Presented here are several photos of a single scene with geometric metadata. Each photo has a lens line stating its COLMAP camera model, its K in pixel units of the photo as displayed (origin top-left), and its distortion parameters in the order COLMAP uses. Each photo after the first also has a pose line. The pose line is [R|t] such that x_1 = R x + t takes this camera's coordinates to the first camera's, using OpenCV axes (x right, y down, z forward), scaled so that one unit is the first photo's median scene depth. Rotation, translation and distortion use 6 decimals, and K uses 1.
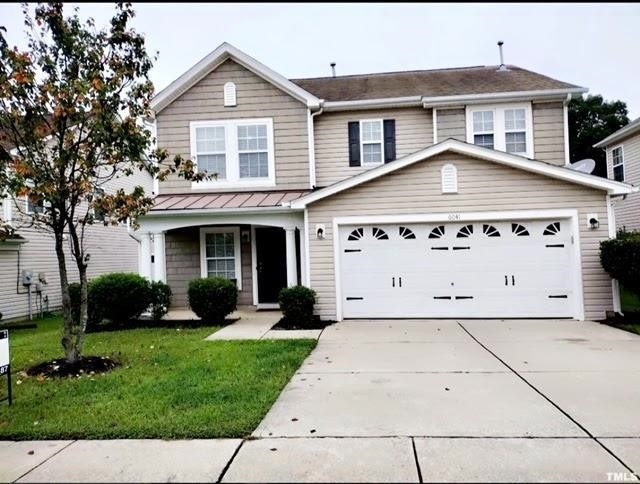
lens RADIAL K [[464.4, 0, 320.0], [0, 464.4, 242.0], [0, 0, 1]] dist [0.091479, -0.105863]
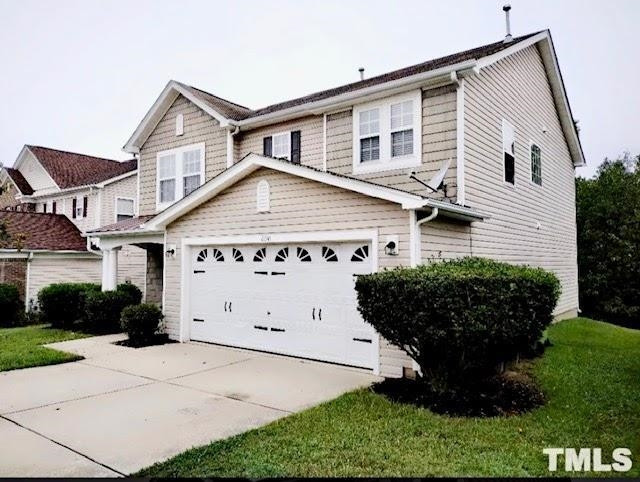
lens RADIAL K [[485.6, 0, 320.0], [0, 485.6, 241.0], [0, 0, 1]] dist [0.100354, -0.215535]
pose [[0.837509, 0.005012, -0.546400, 0.753498], [-0.017812, 0.999677, -0.018131, -0.028643], [0.546133, 0.024917, 0.837328, 0.235516]]
